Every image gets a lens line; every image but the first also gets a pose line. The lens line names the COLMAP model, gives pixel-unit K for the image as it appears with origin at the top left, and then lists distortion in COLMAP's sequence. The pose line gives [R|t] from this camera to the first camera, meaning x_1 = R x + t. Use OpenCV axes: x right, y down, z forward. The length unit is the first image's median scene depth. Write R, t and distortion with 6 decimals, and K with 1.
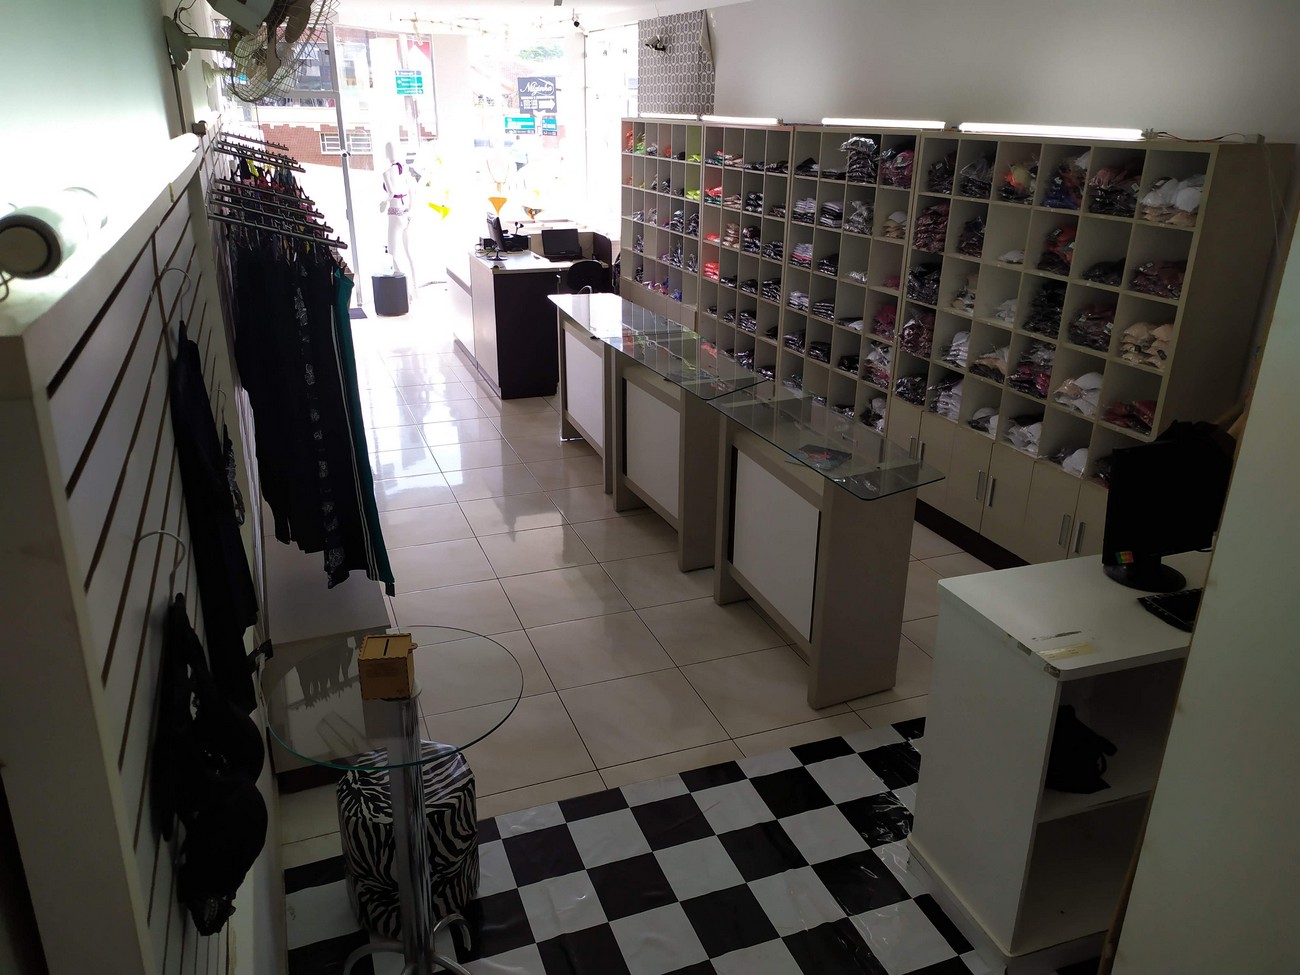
lens RADIAL K [[974.7, 0, 650.0], [0, 974.7, 487.5], [0, 0, 1]] dist [0.070932, -0.057505]
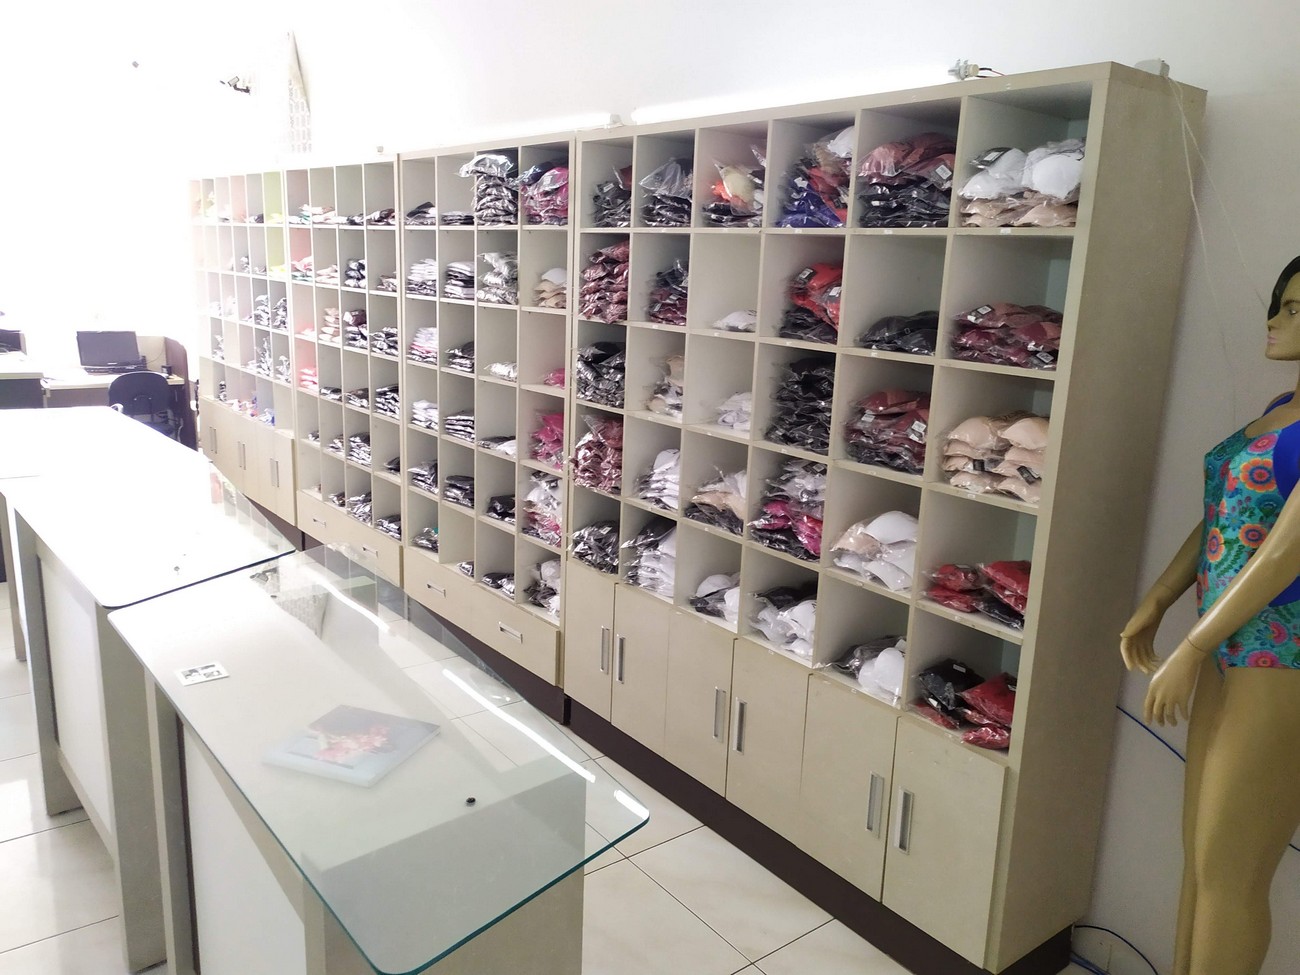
lens RADIAL K [[974.7, 0, 650.0], [0, 974.7, 487.5], [0, 0, 1]] dist [0.070932, -0.057505]
pose [[0.960471, -0.039332, 0.275588, 0.144904], [0.077744, 0.988478, -0.129877, -0.060440], [-0.267304, 0.146168, 0.952462, 0.446396]]
